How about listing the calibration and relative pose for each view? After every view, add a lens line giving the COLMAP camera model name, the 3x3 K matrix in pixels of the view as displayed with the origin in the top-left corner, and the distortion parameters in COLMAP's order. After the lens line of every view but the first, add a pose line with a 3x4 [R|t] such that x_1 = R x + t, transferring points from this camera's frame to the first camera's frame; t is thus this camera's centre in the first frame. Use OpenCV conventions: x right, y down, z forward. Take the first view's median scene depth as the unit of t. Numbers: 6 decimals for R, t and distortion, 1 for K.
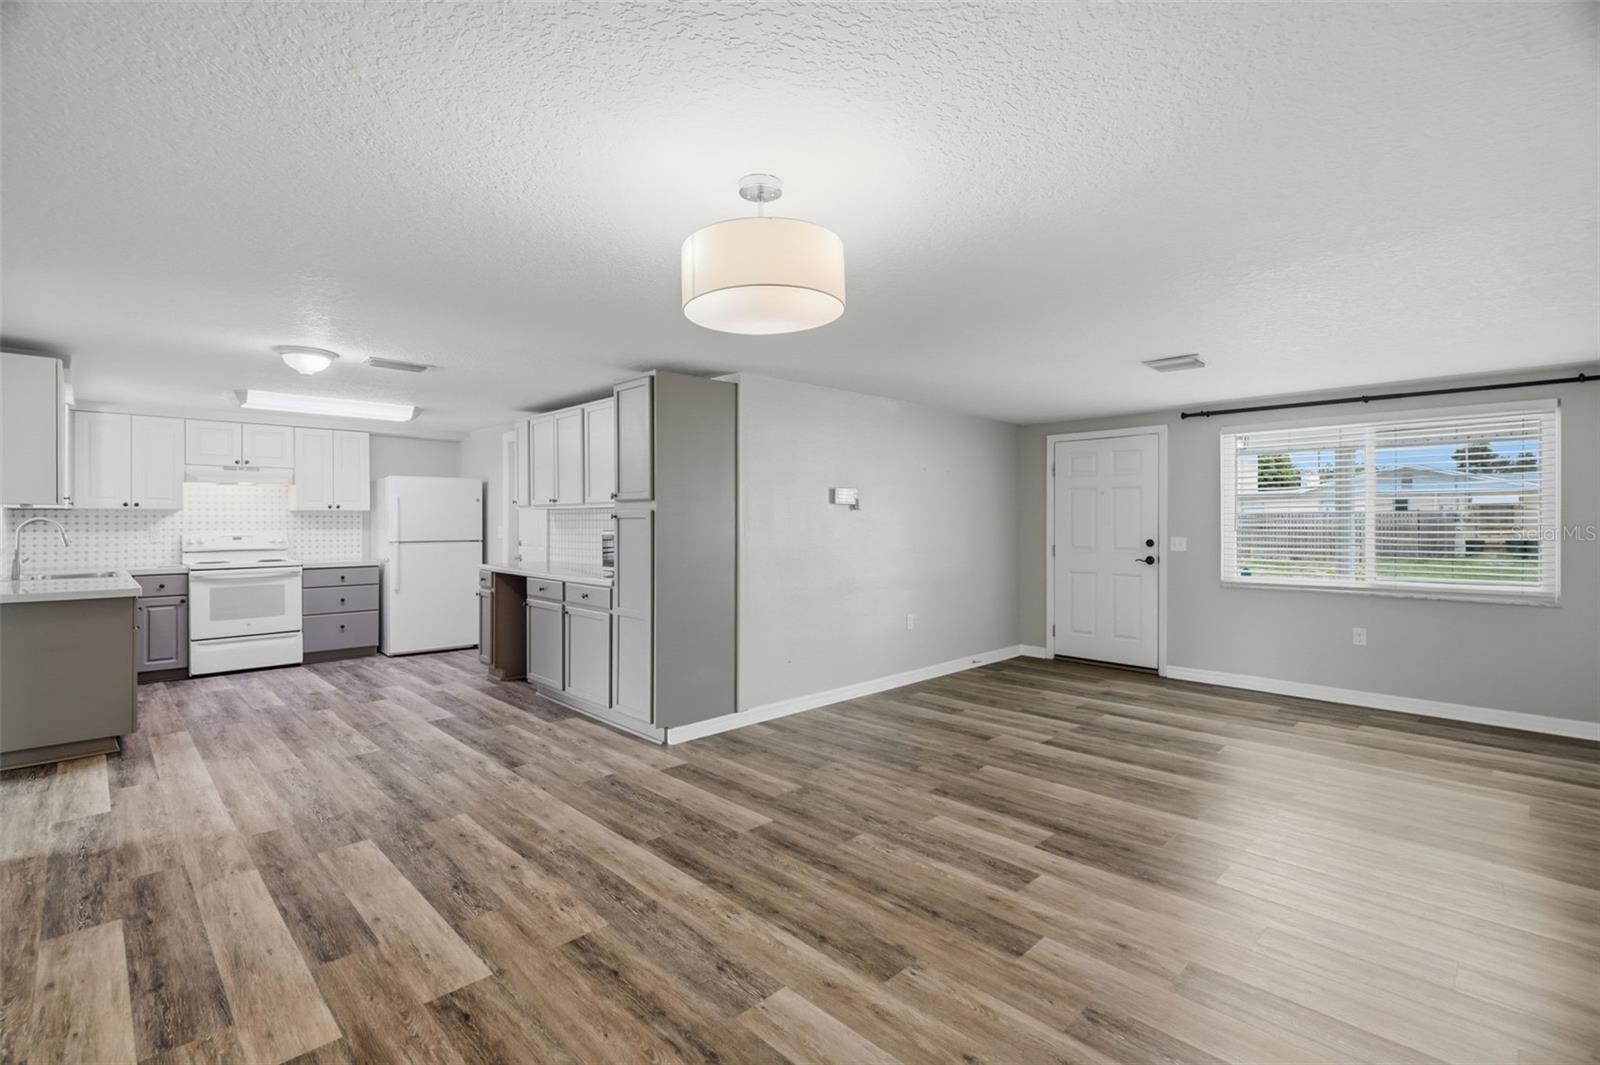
lens RADIAL K [[732.3, 0, 798.8], [0, 732.3, 523.6], [0, 0, 1]] dist [-0.000910, -0.000662]
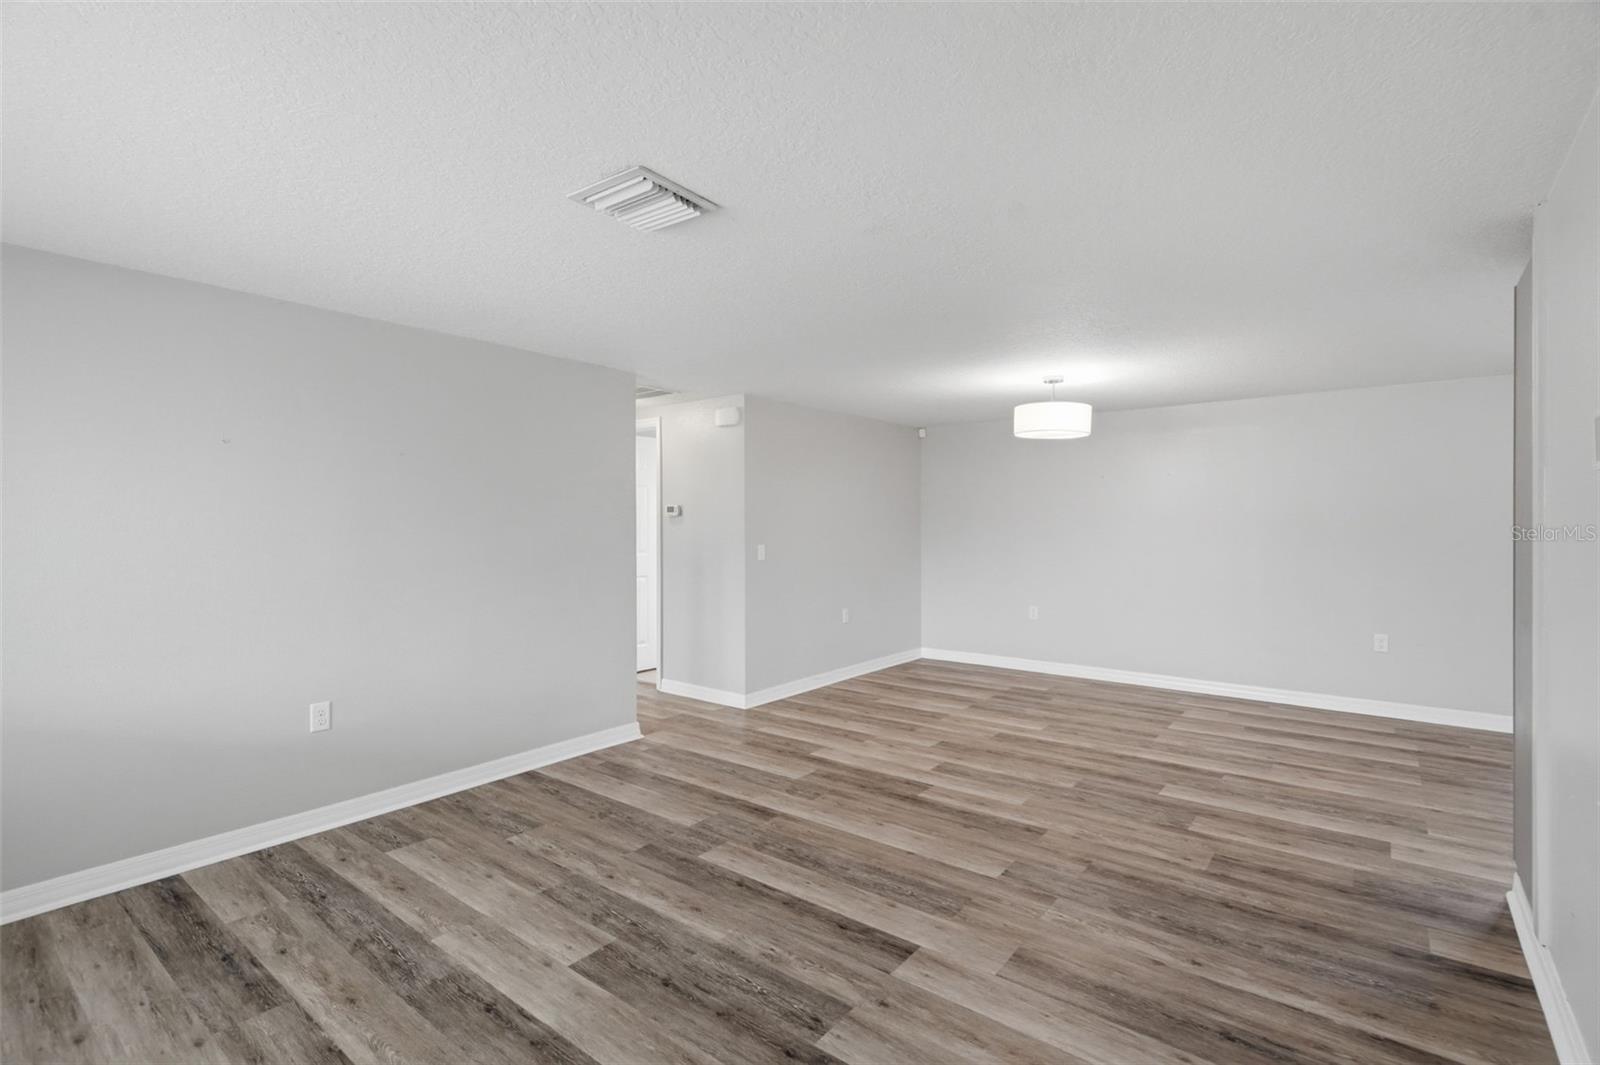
lens RADIAL K [[732.3, 0, 798.8], [0, 732.3, 523.6], [0, 0, 1]] dist [-0.000910, -0.000662]
pose [[-0.992680, -0.002025, -0.120757, 0.504865], [-0.002163, 0.999997, 0.001007, -0.007810], [0.120755, 0.001261, -0.992682, 1.589790]]
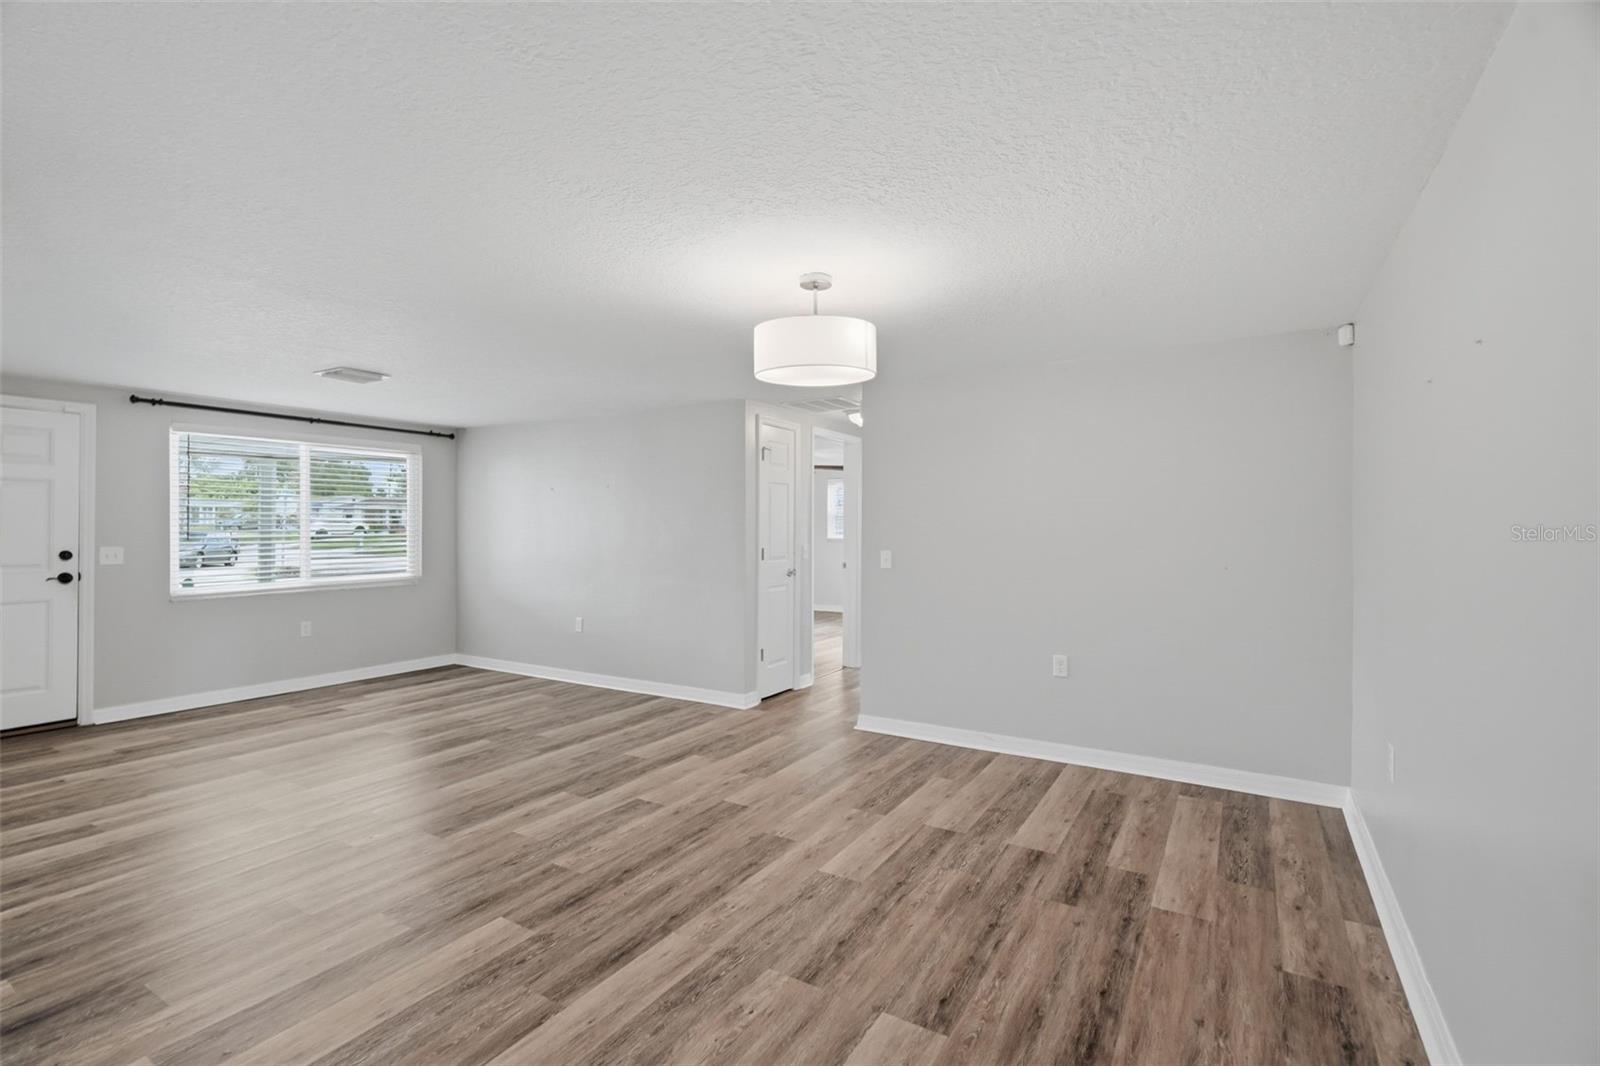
lens RADIAL K [[732.3, 0, 798.8], [0, 732.3, 524.1], [0, 0, 1]] dist [-0.000910, -0.000662]
pose [[-0.243671, 0.000119, 0.969858, -0.671883], [-0.000871, 1.000000, -0.000342, -0.009571], [-0.969858, -0.000928, -0.243671, 0.684361]]
